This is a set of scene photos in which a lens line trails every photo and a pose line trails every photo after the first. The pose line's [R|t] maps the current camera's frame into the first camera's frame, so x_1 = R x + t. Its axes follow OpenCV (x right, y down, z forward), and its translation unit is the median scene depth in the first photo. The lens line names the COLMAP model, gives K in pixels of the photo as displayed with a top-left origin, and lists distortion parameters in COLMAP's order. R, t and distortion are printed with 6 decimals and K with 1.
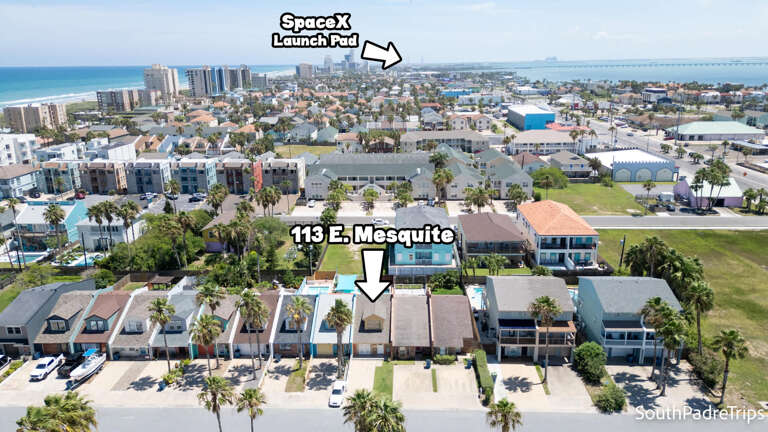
lens RADIAL K [[562.9, 0, 383.3], [0, 562.9, 198.5], [0, 0, 1]] dist [0.028488, -0.004406]
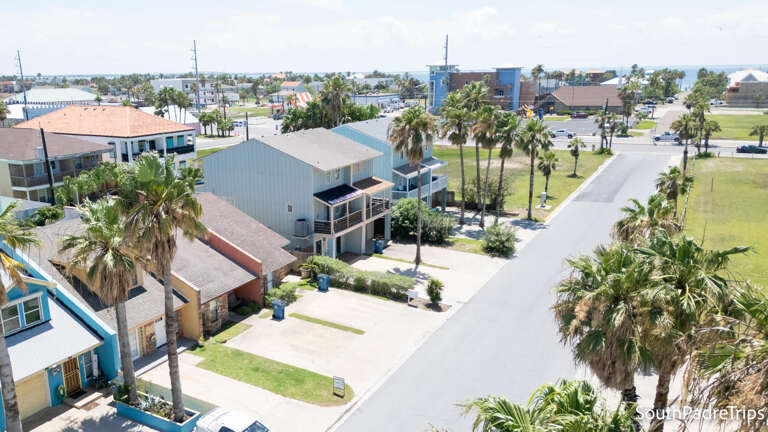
lens RADIAL K [[601.4, 0, 353.5], [0, 601.4, 216.5], [0, 0, 1]] dist [0.029832, -0.001897]
pose [[0.447615, -0.196585, 0.872350, -0.292556], [0.204623, 0.972170, 0.114084, 0.172883], [-0.870500, 0.127438, 0.475384, 0.688173]]
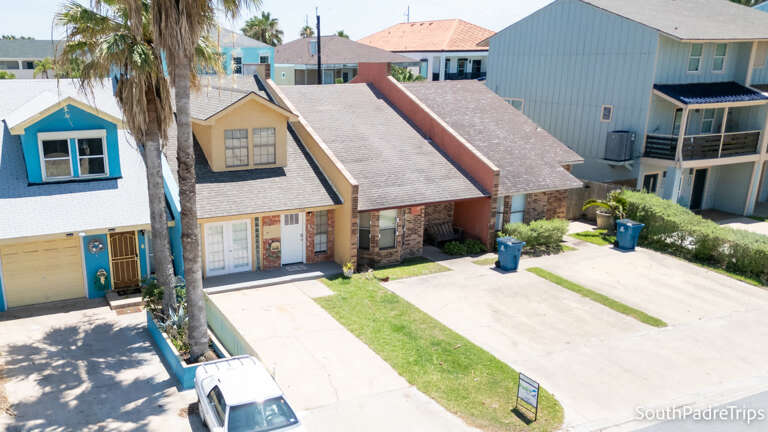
lens RADIAL K [[696.1, 0, 306.4], [0, 696.1, 257.4], [0, 0, 1]] dist [0.021761, -0.009866]
pose [[0.897989, -0.127657, 0.421093, -0.126355], [0.104885, 0.991506, 0.076911, 0.254550], [-0.427334, -0.024899, 0.903751, 0.738968]]
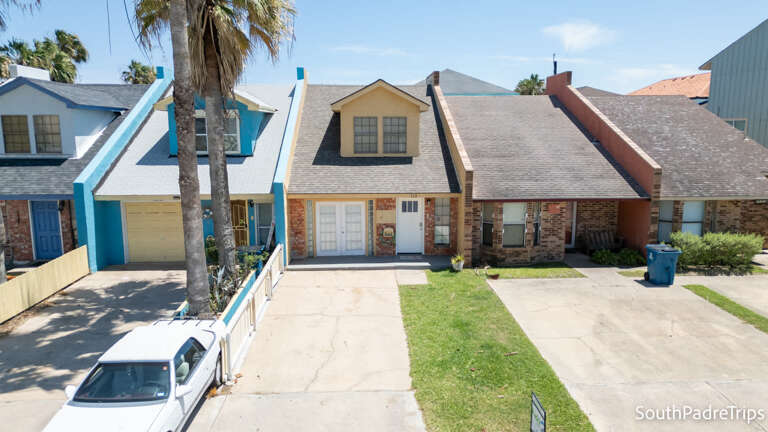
lens RADIAL K [[562.9, 0, 383.3], [0, 562.9, 198.5], [0, 0, 1]] dist [0.028488, -0.004406]
pose [[0.996832, -0.009821, 0.078925, -0.034558], [0.018021, 0.994428, -0.103864, 0.281123], [-0.077465, 0.104958, 0.991455, 0.780523]]
